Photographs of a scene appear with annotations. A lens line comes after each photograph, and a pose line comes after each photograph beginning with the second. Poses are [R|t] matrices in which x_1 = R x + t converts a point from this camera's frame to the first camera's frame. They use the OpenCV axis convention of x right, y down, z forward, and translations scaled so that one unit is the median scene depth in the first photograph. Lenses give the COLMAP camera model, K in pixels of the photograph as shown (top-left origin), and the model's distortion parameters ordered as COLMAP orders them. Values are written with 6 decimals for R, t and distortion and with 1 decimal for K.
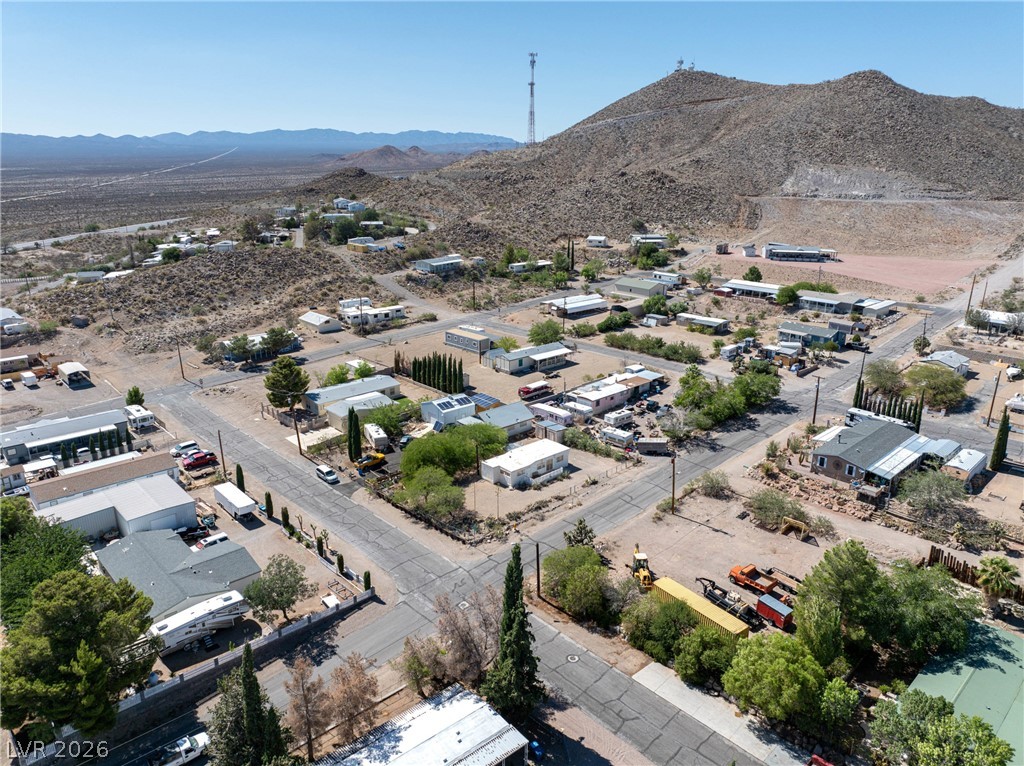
lens RADIAL K [[720.5, 0, 515.5], [0, 720.5, 379.2], [0, 0, 1]] dist [-0.029460, -0.001017]
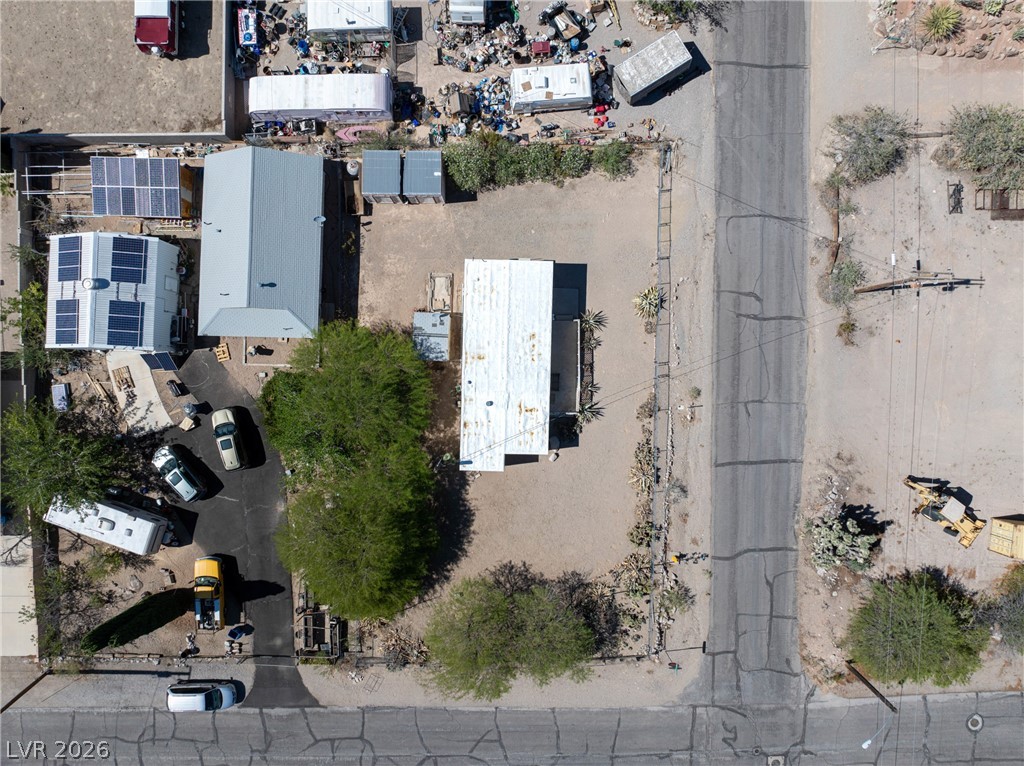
lens RADIAL K [[720.5, 0, 515.5], [0, 720.5, 379.2], [0, 0, 1]] dist [-0.029460, -0.001017]
pose [[0.682430, -0.730949, -0.001711, 0.010995], [0.216870, 0.200238, 0.955444, -0.223623], [-0.698038, -0.652394, 0.295169, 0.678278]]
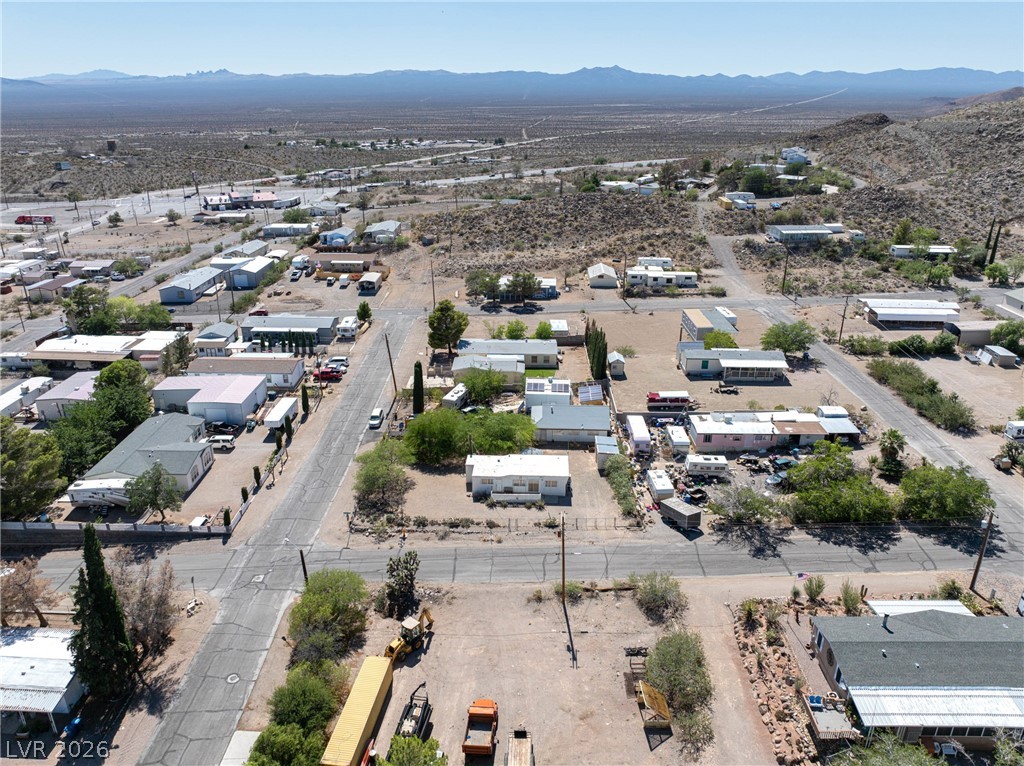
lens RADIAL K [[720.5, 0, 515.5], [0, 720.5, 379.2], [0, 0, 1]] dist [-0.029460, -0.001017]
pose [[0.718827, 0.257230, -0.645849, 0.416070], [-0.208732, 0.966021, 0.152431, -0.093945], [0.663113, 0.025238, 0.748094, 0.284857]]
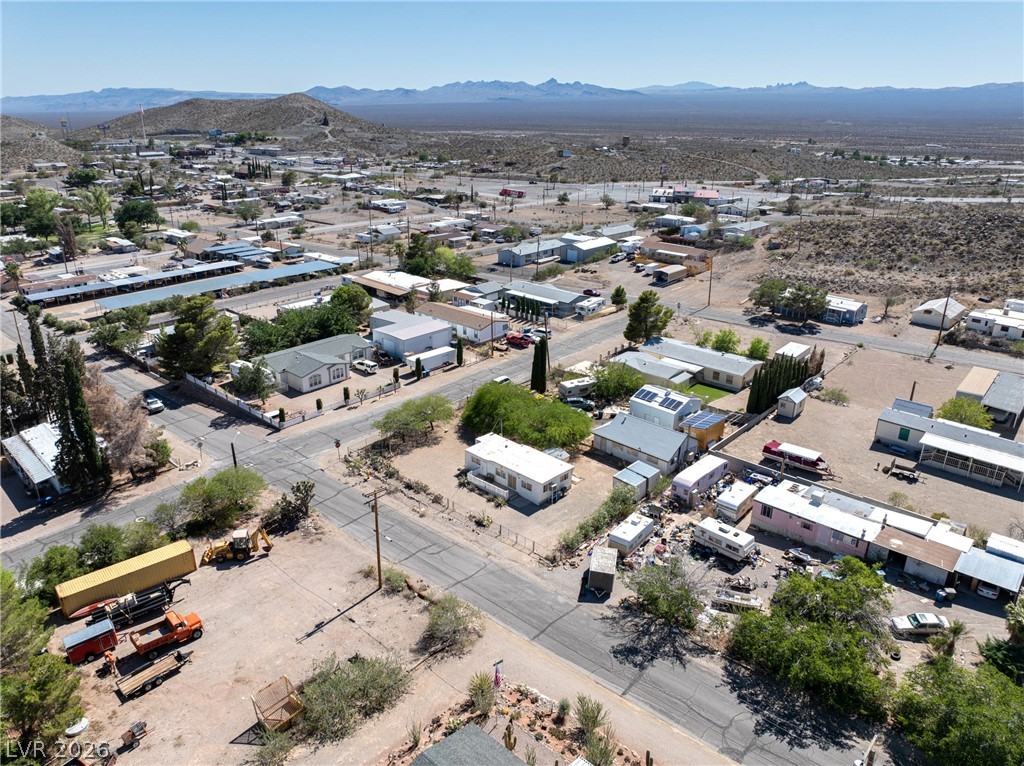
lens RADIAL K [[720.5, 0, 515.5], [0, 720.5, 379.2], [0, 0, 1]] dist [-0.029460, -0.001017]
pose [[0.081312, 0.357071, -0.930531, 0.536482], [-0.305387, 0.897643, 0.317766, -0.161134], [0.948750, 0.258334, 0.182034, 0.657745]]
